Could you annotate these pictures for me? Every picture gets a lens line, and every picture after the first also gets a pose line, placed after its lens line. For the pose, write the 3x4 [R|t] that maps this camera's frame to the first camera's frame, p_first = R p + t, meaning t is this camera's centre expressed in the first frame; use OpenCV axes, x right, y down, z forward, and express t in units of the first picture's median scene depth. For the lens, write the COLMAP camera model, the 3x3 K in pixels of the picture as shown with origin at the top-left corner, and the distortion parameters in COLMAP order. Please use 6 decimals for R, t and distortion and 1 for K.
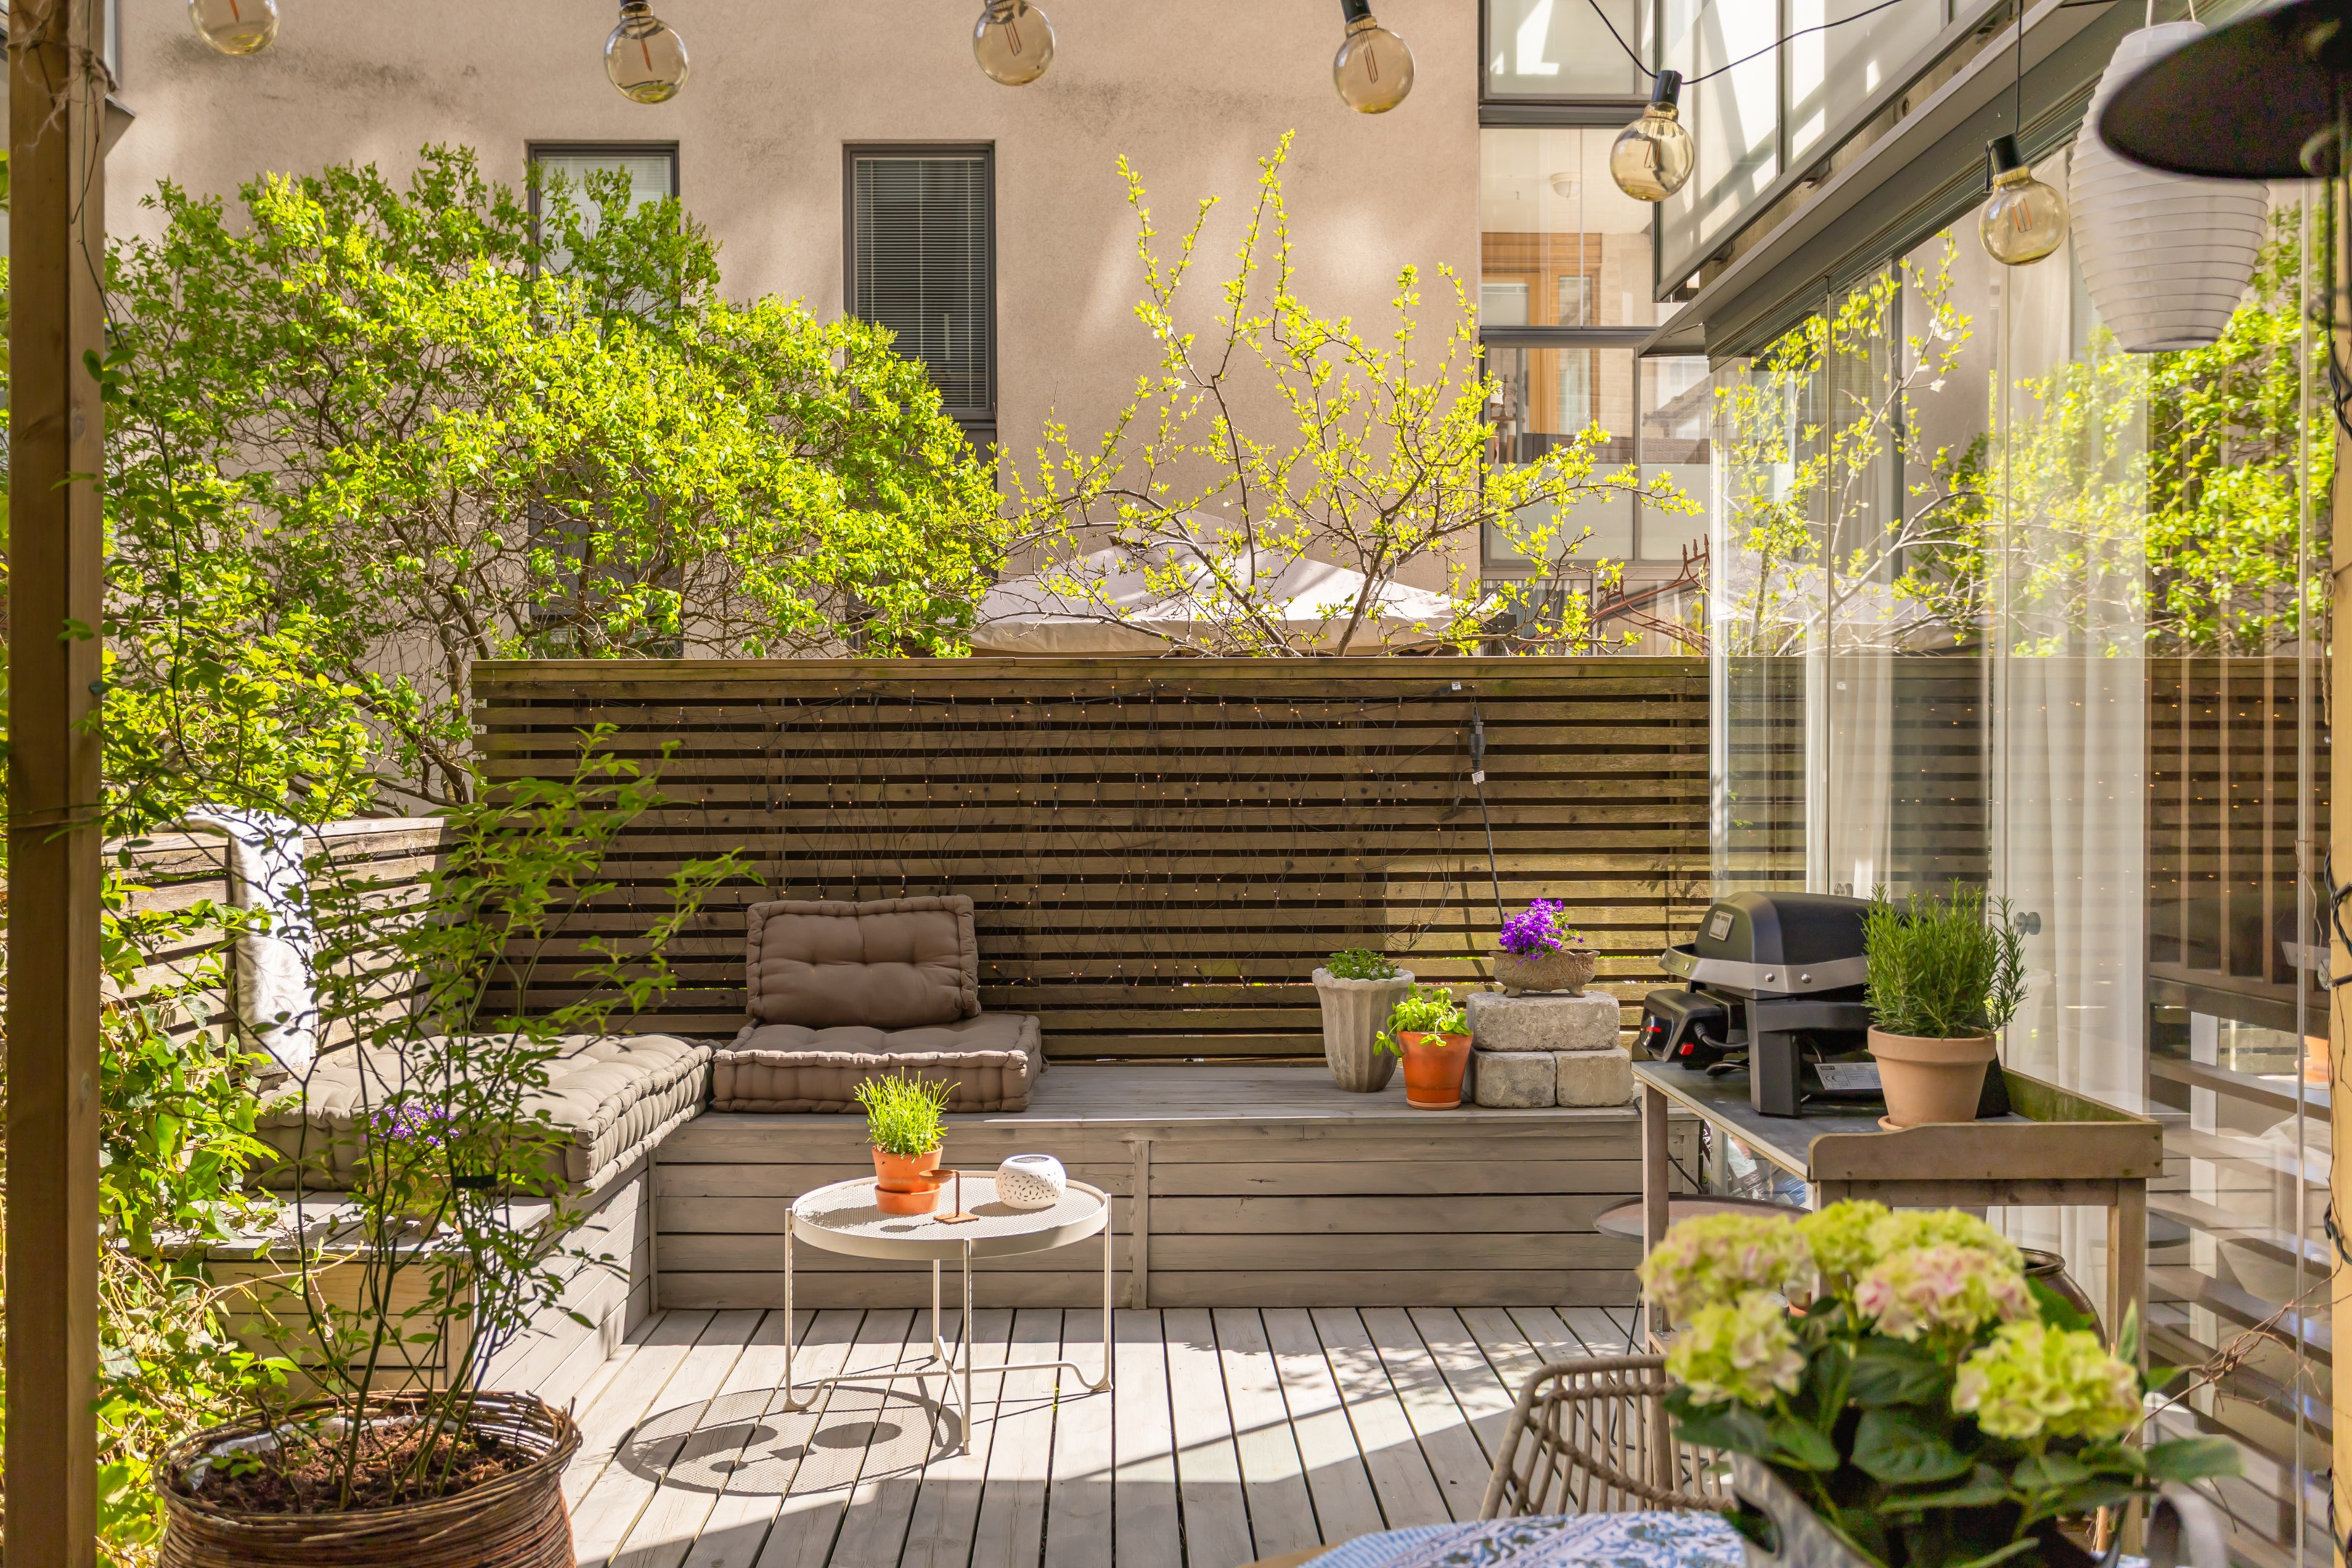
lens RADIAL K [[2170.0, 0, 1174.6], [0, 2170.0, 783.5], [0, 0, 1]] dist [-0.000067, 0.000000]
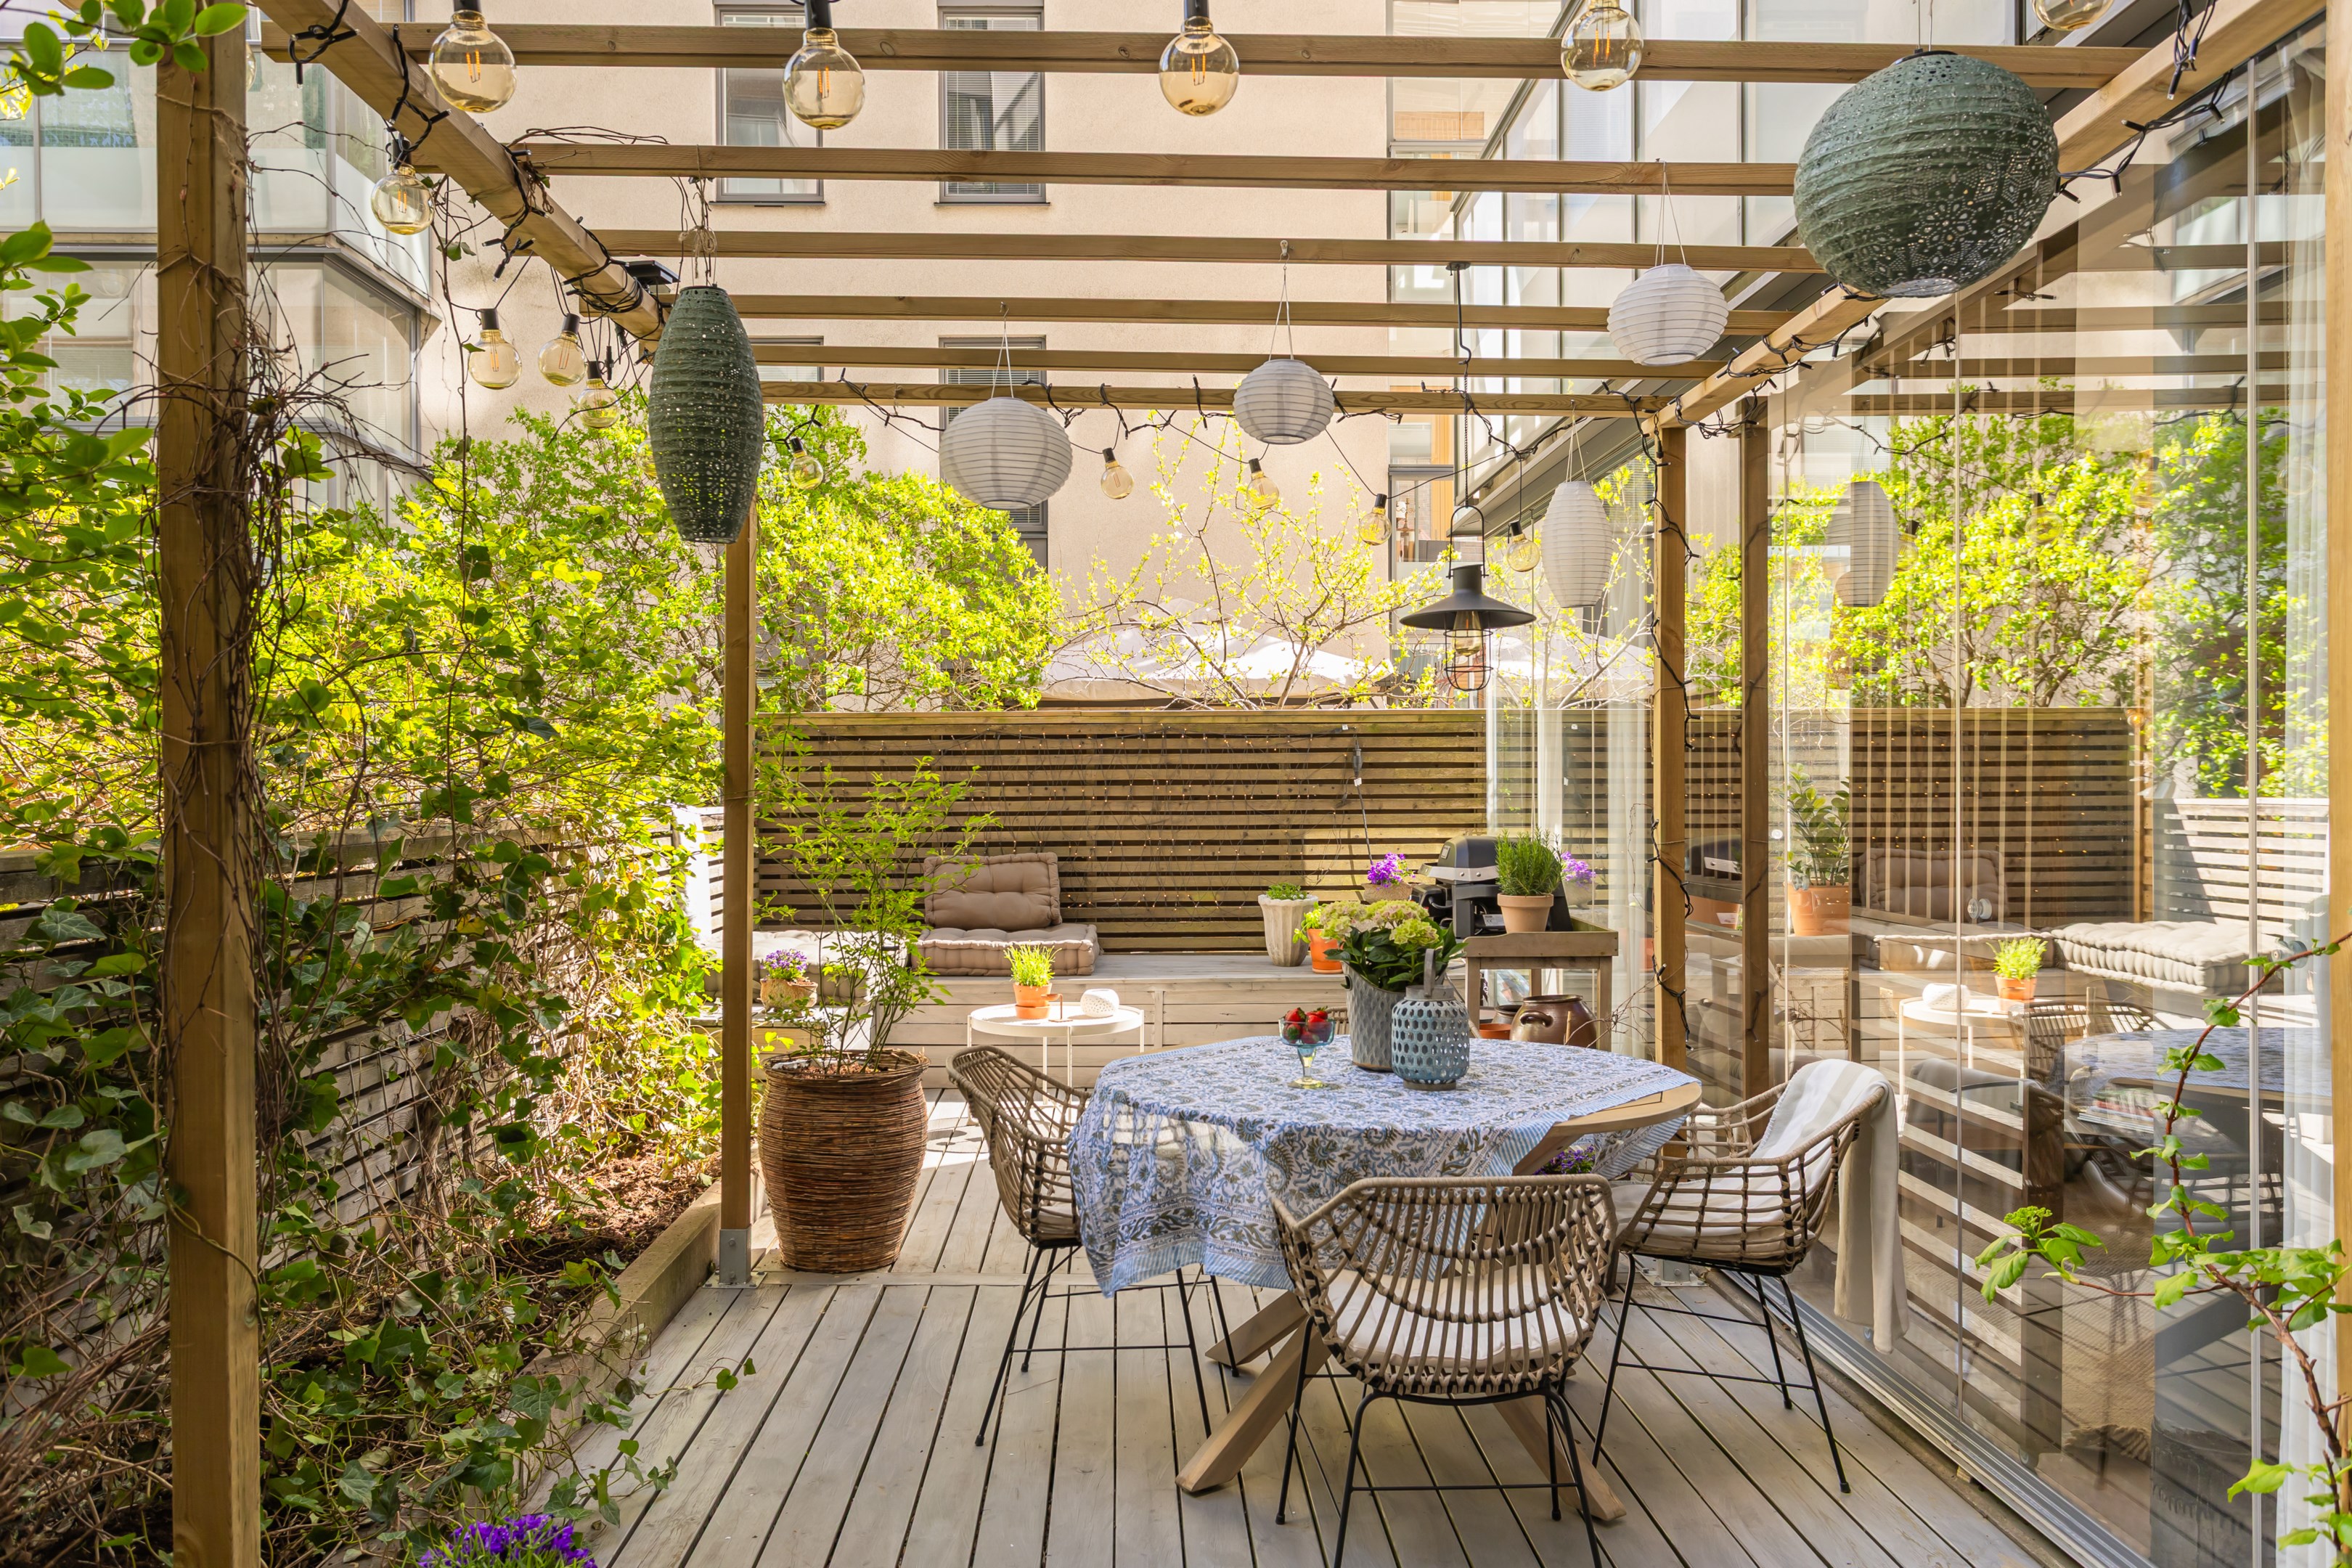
lens RADIAL K [[1824.9, 0, 1177.3], [0, 1824.9, 785.8], [0, 0, 1]] dist [0.000243, 0.000052]
pose [[0.999986, -0.002305, 0.004830, -0.006271], [0.002319, 0.999994, -0.002740, 0.003807], [-0.004824, 0.002751, 0.999985, -0.411321]]
